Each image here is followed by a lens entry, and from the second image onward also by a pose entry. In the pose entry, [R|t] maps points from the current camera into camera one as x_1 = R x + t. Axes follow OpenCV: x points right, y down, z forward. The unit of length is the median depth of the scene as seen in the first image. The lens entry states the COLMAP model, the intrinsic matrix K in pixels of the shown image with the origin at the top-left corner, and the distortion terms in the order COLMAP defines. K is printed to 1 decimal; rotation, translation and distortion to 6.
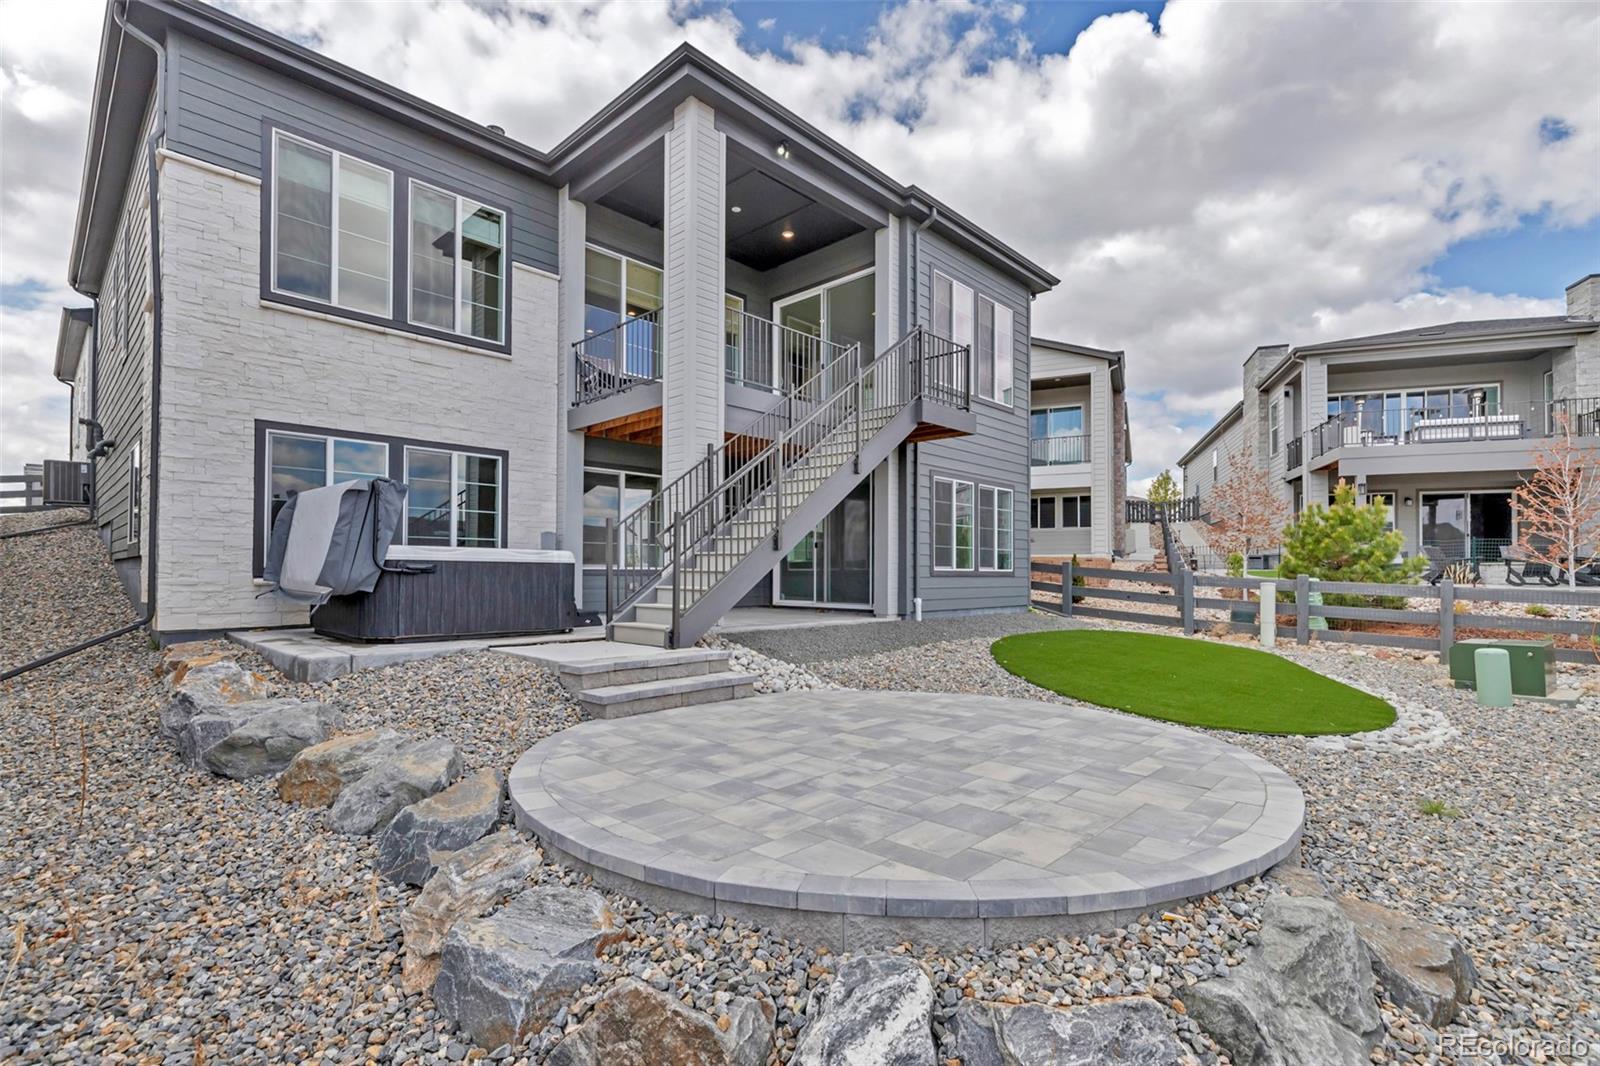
lens RADIAL K [[741.2, 0, 790.9], [0, 741.2, 562.7], [0, 0, 1]] dist [0.001978, 0.001167]
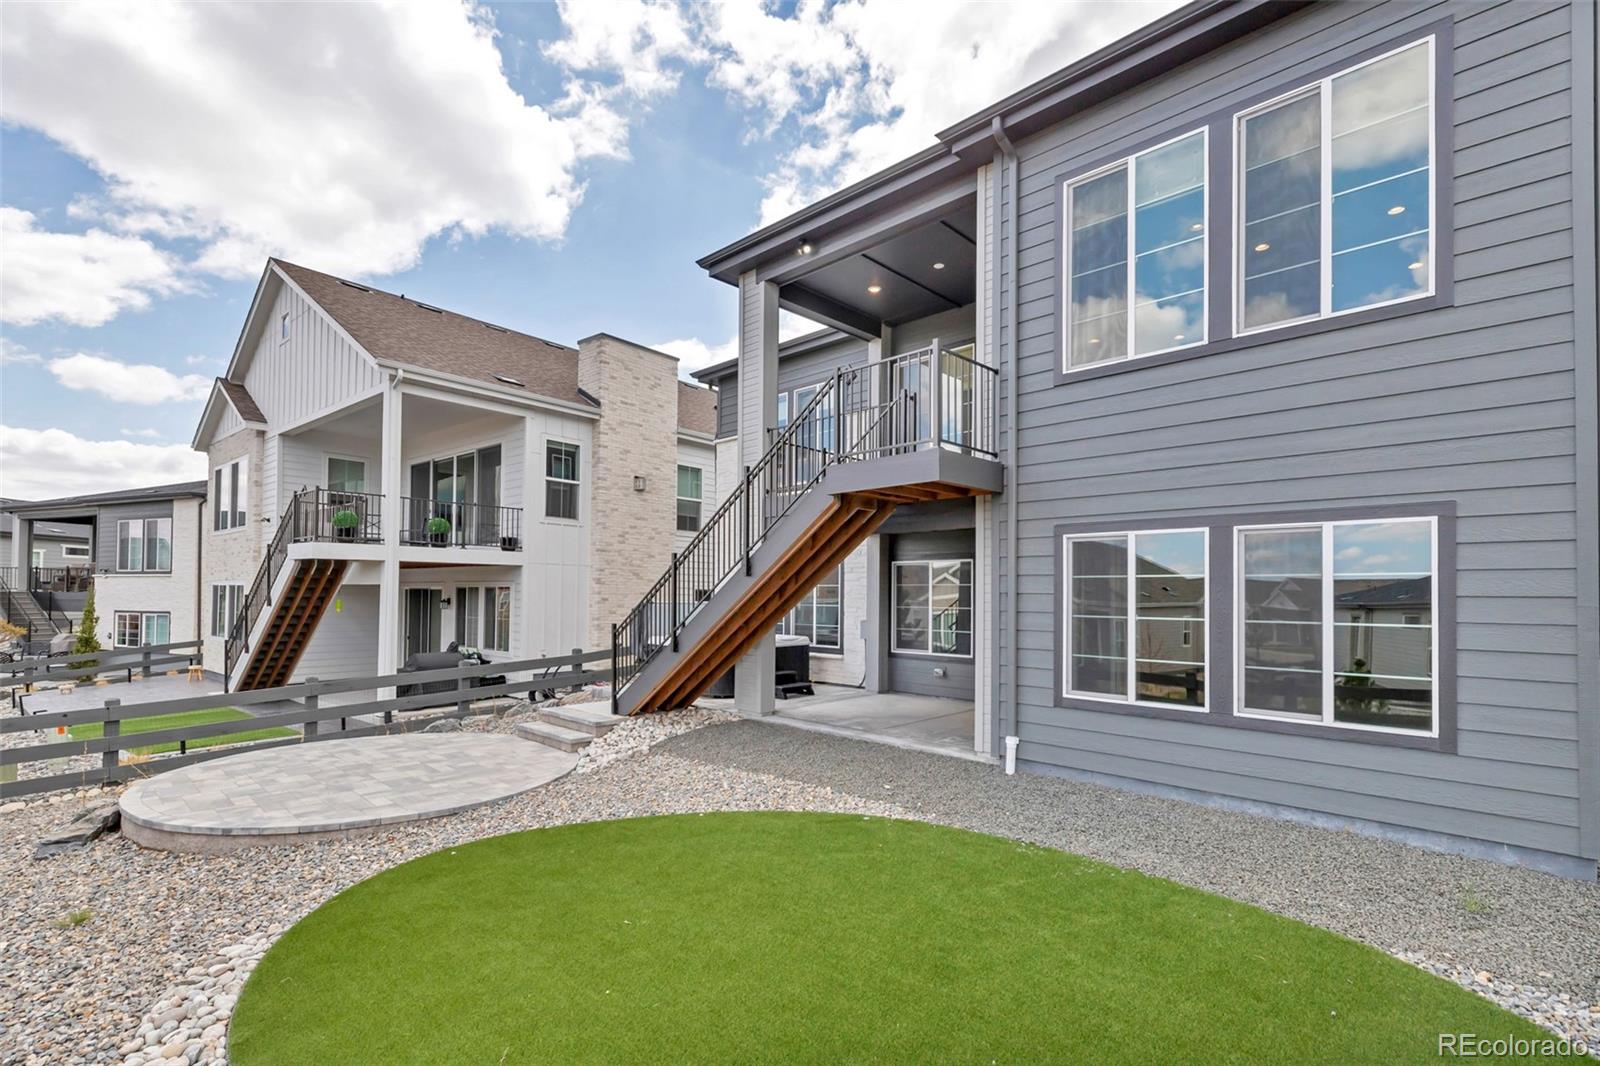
lens RADIAL K [[741.2, 0, 852.6], [0, 741.2, 582.8], [0, 0, 1]] dist [0.001978, 0.001167]
pose [[0.018613, -0.014294, -0.999725, 1.025040], [0.004214, 0.999890, -0.014218, -0.095561], [0.999818, -0.003948, 0.018671, 1.089828]]
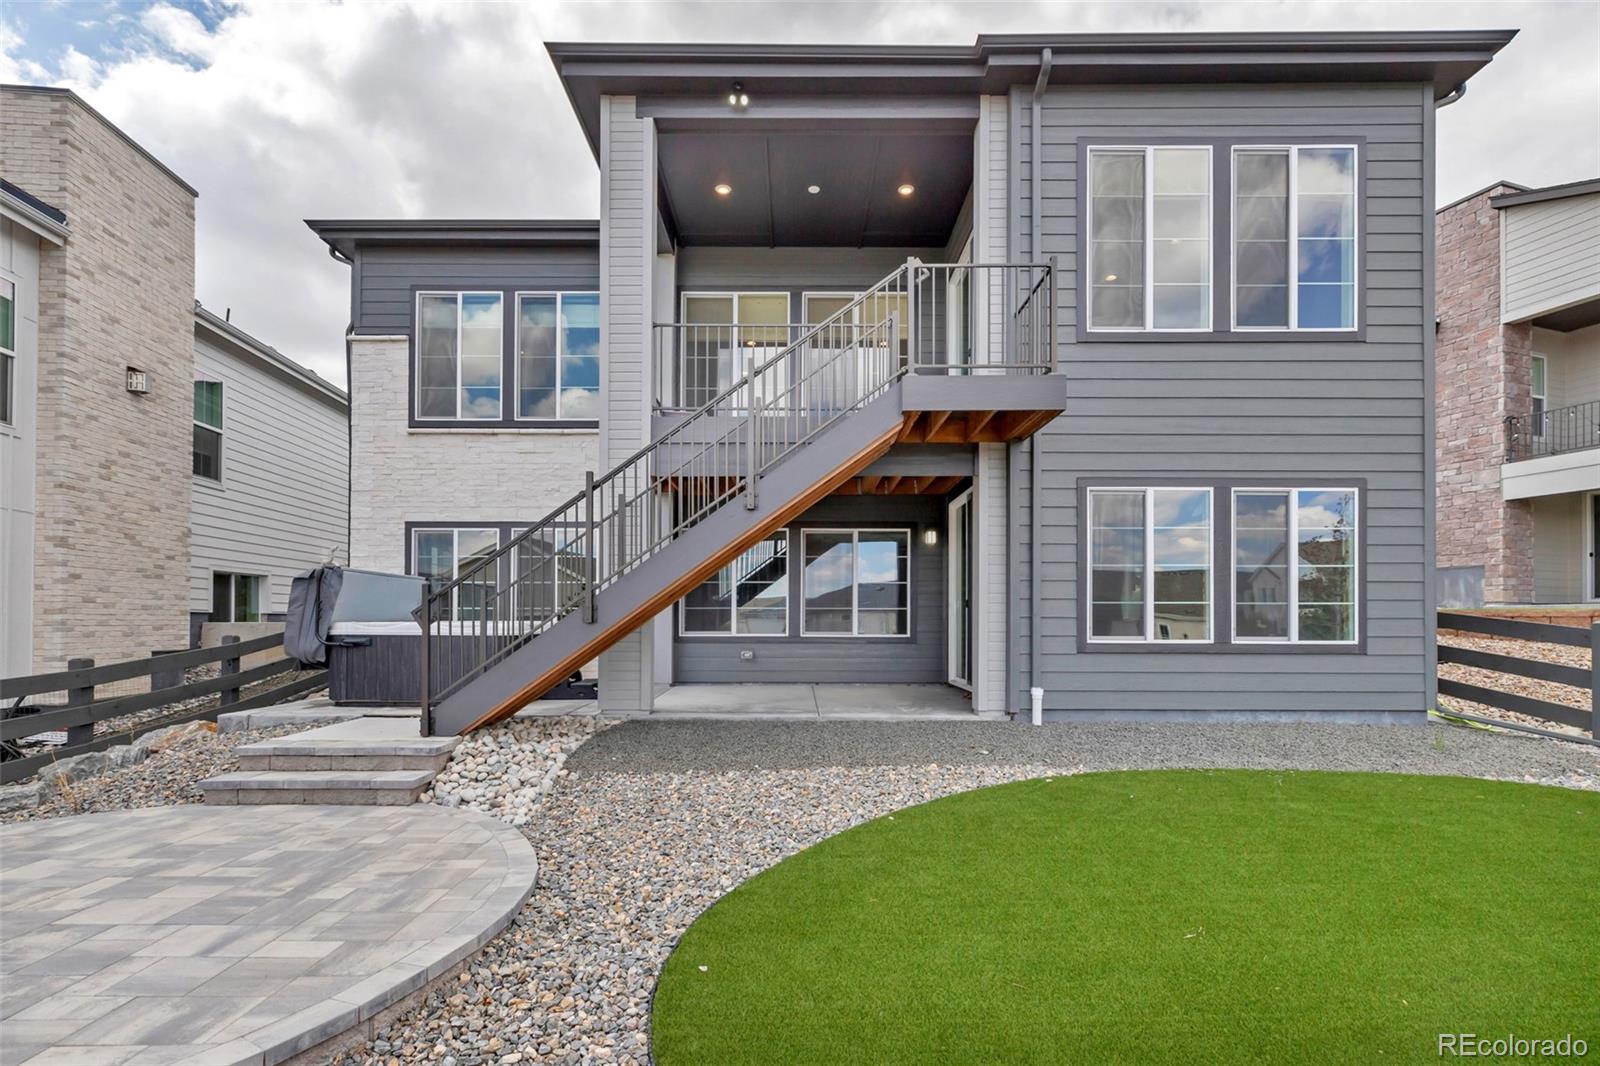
lens RADIAL K [[741.2, 0, 774.9], [0, 741.2, 617.6], [0, 0, 1]] dist [0.001978, 0.001167]
pose [[0.692499, -0.006700, -0.721388, 0.597482], [0.011968, 0.999926, 0.002202, -0.019358], [0.721320, -0.010159, 0.692528, 0.517373]]
